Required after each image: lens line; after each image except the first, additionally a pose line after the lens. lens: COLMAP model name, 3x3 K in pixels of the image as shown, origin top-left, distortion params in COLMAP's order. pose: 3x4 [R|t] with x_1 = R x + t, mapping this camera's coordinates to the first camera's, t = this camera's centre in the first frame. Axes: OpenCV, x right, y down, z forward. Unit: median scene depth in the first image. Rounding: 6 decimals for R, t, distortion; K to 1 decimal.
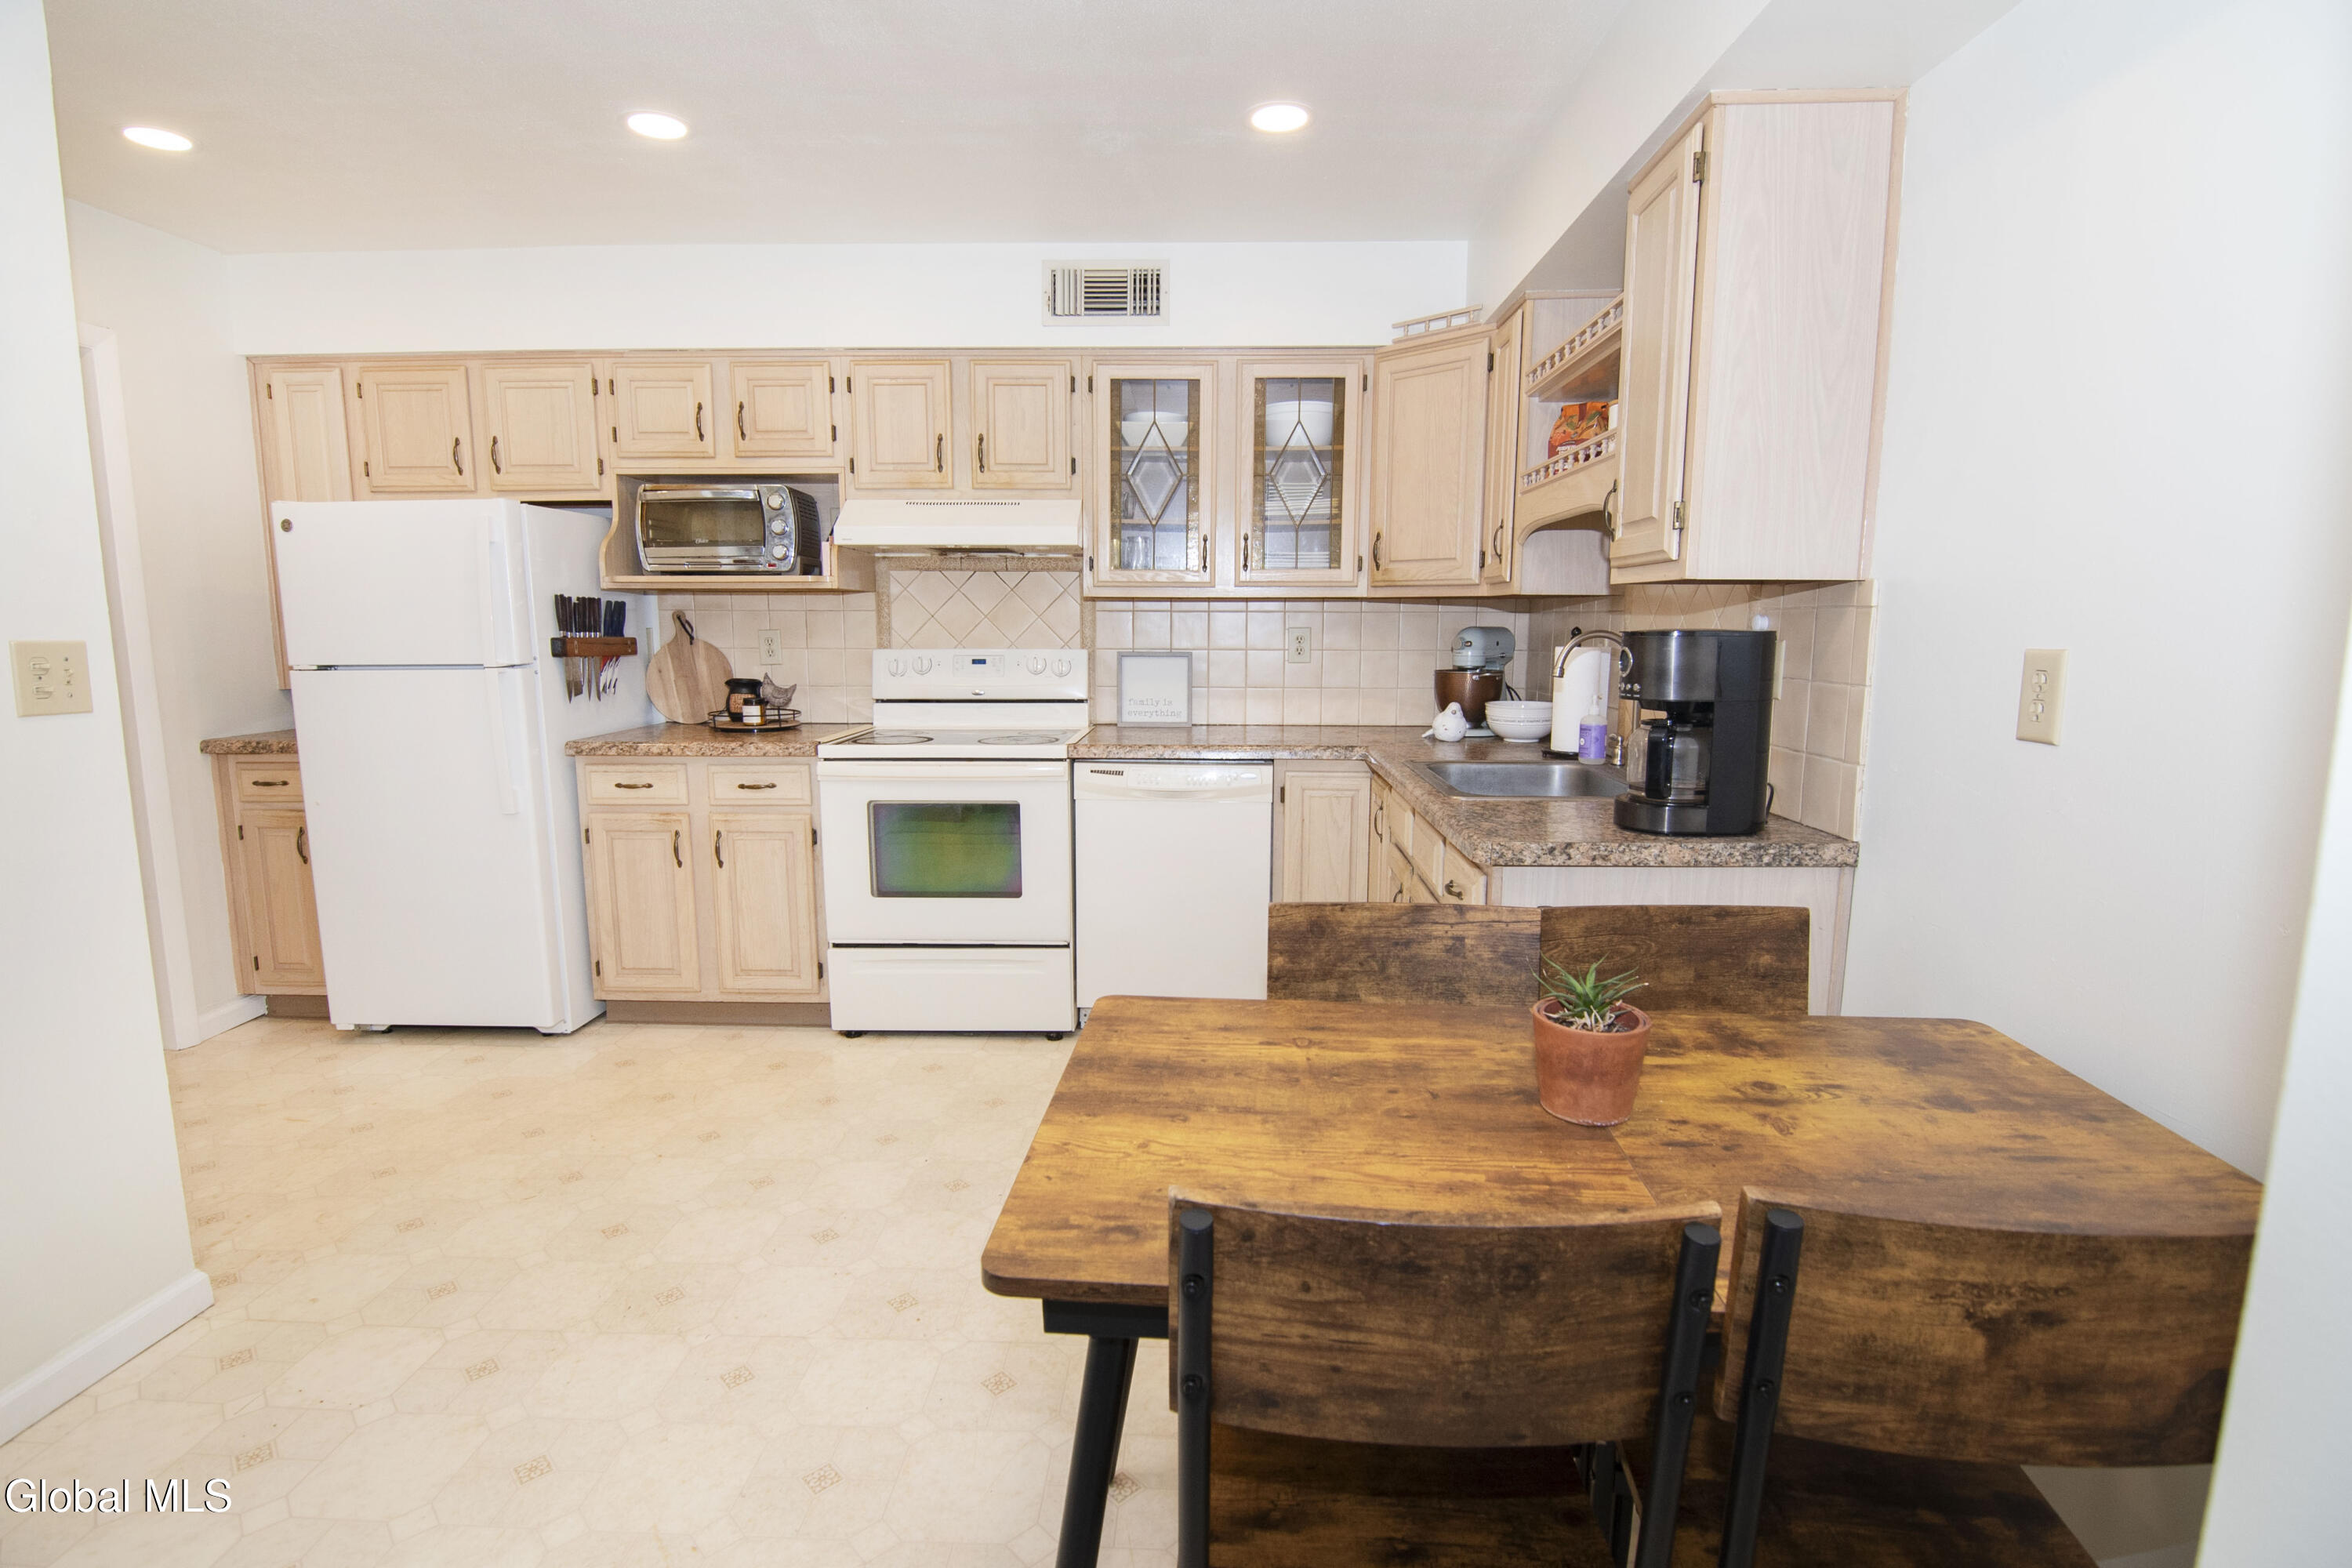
lens RADIAL K [[1139.6, 0, 1179.3], [0, 1139.6, 781.8], [0, 0, 1]] dist [-0.003870, -0.012932]
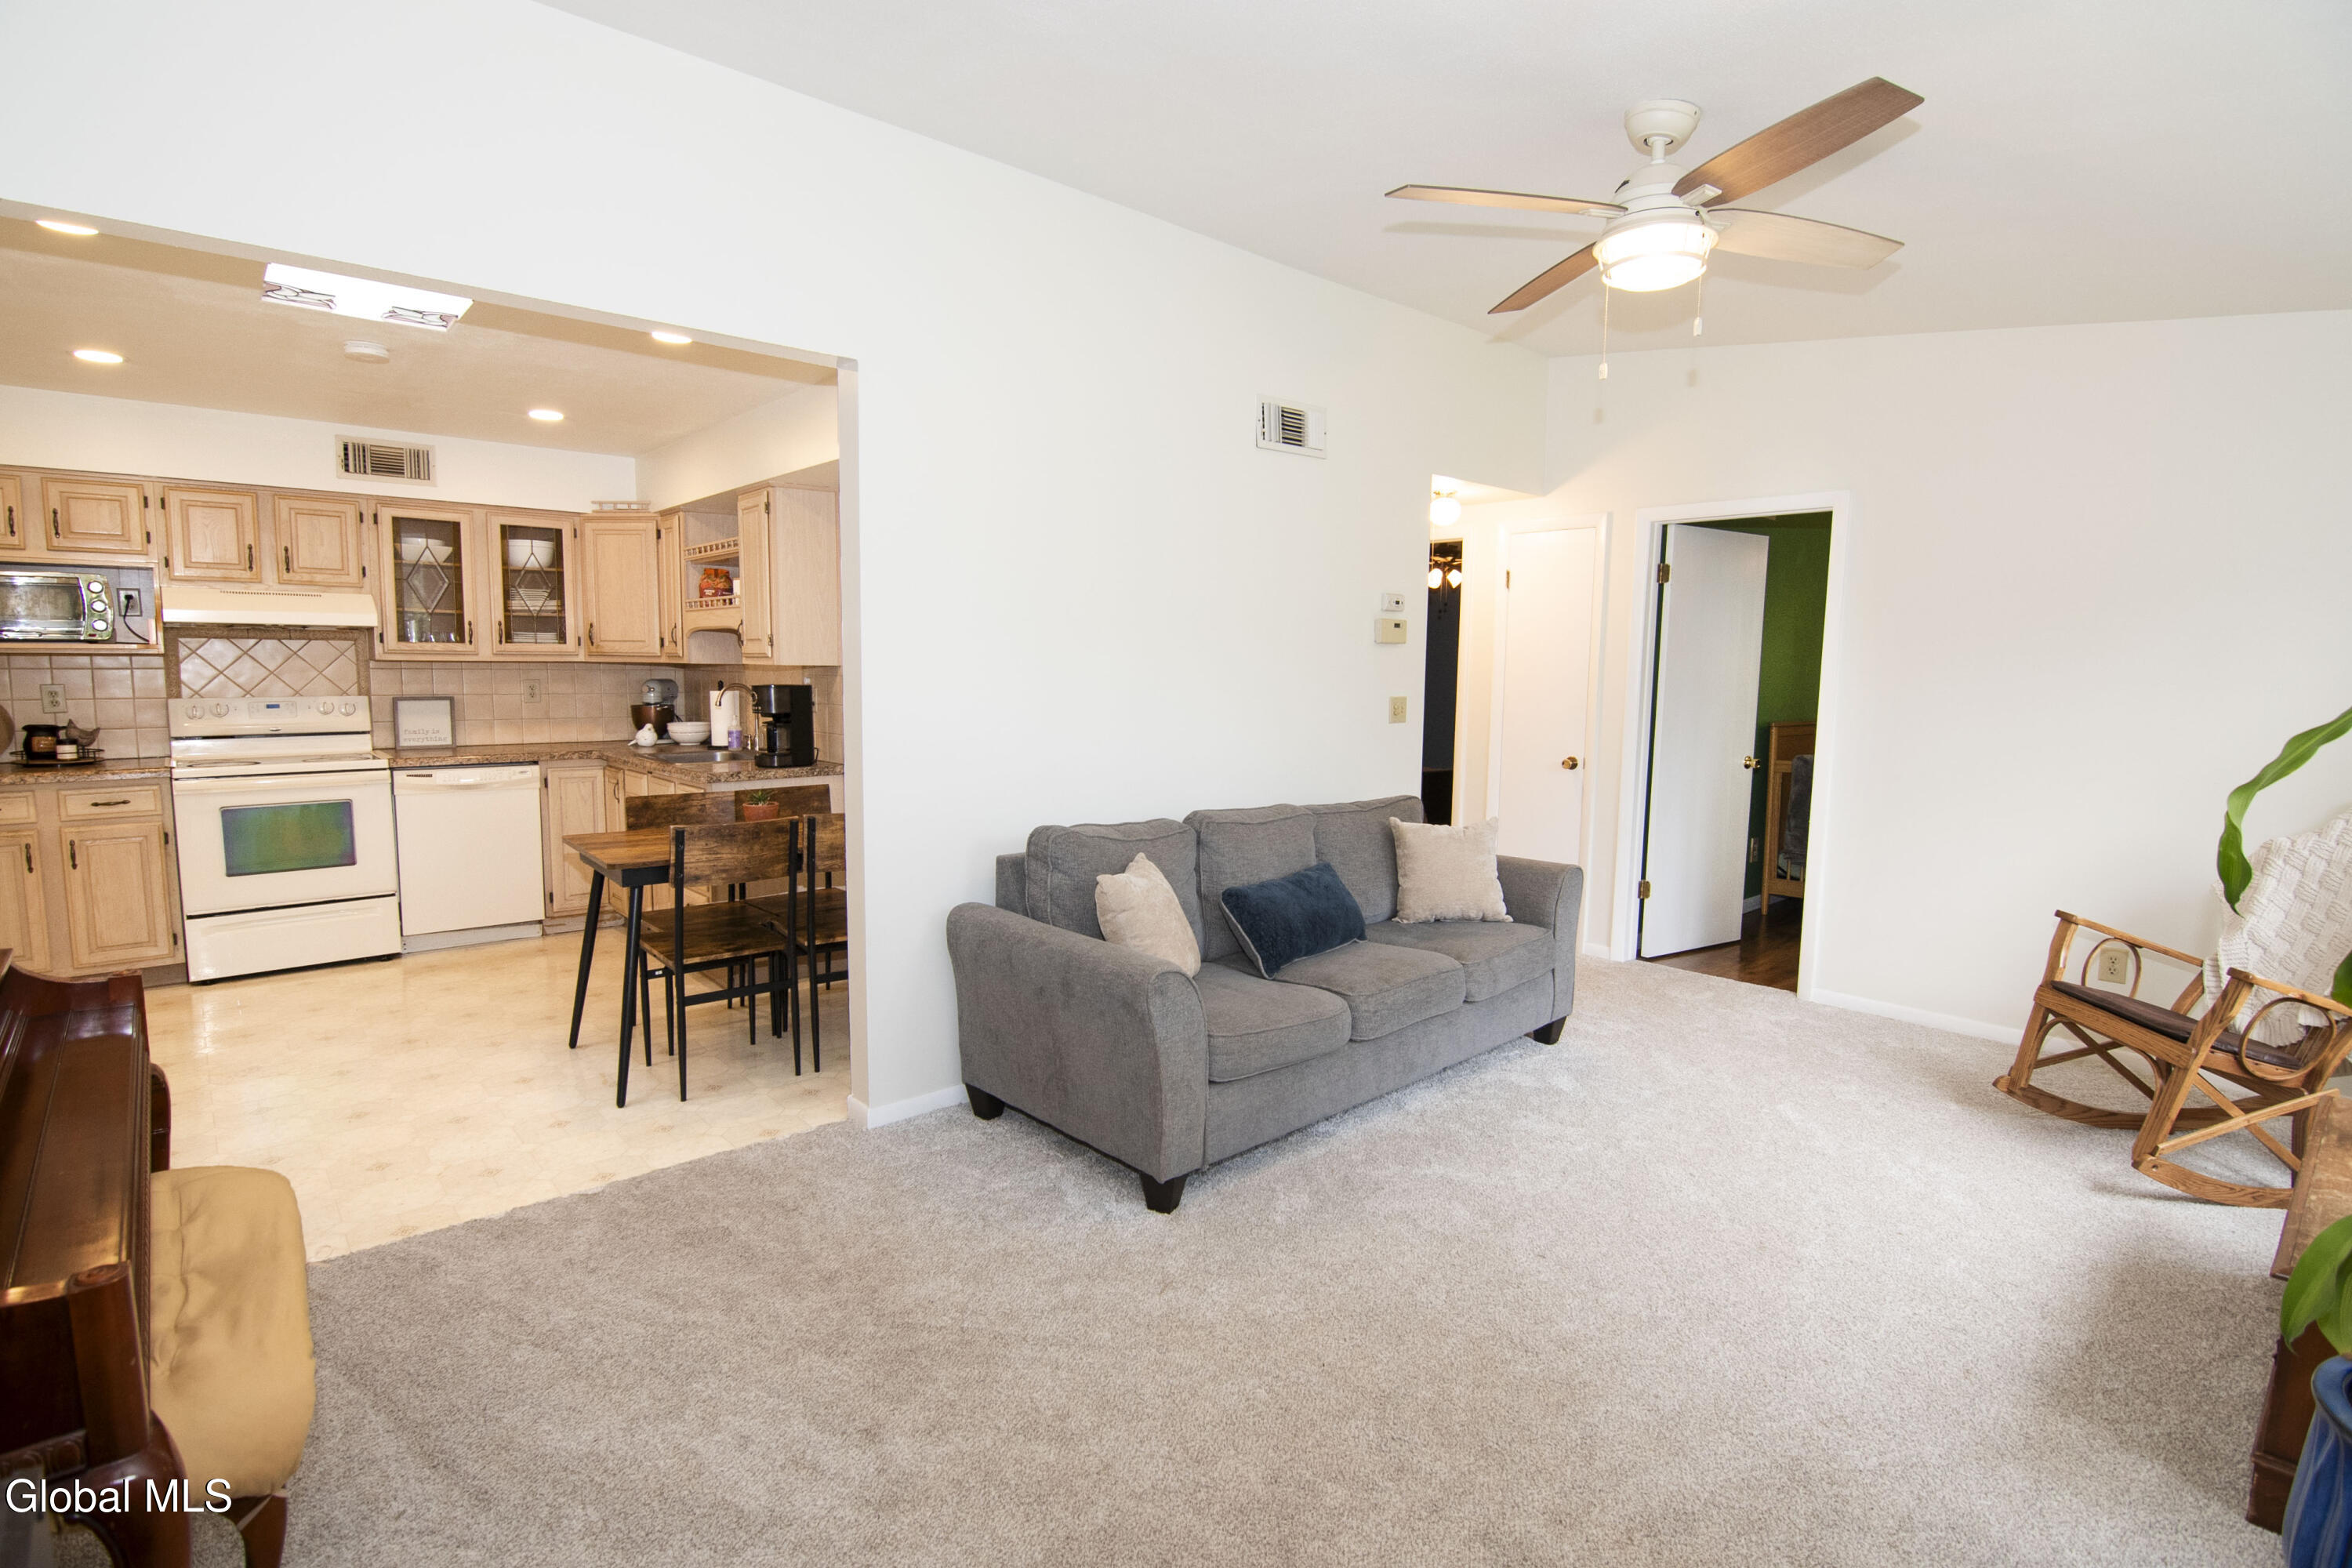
lens RADIAL K [[1139.6, 0, 1179.3], [0, 1139.6, 781.8], [0, 0, 1]] dist [-0.003870, -0.012932]
pose [[0.725778, -0.065386, 0.684815, -0.355363], [0.087492, 0.996162, 0.002388, 0.082946], [-0.682343, 0.058183, 0.728713, -0.784246]]
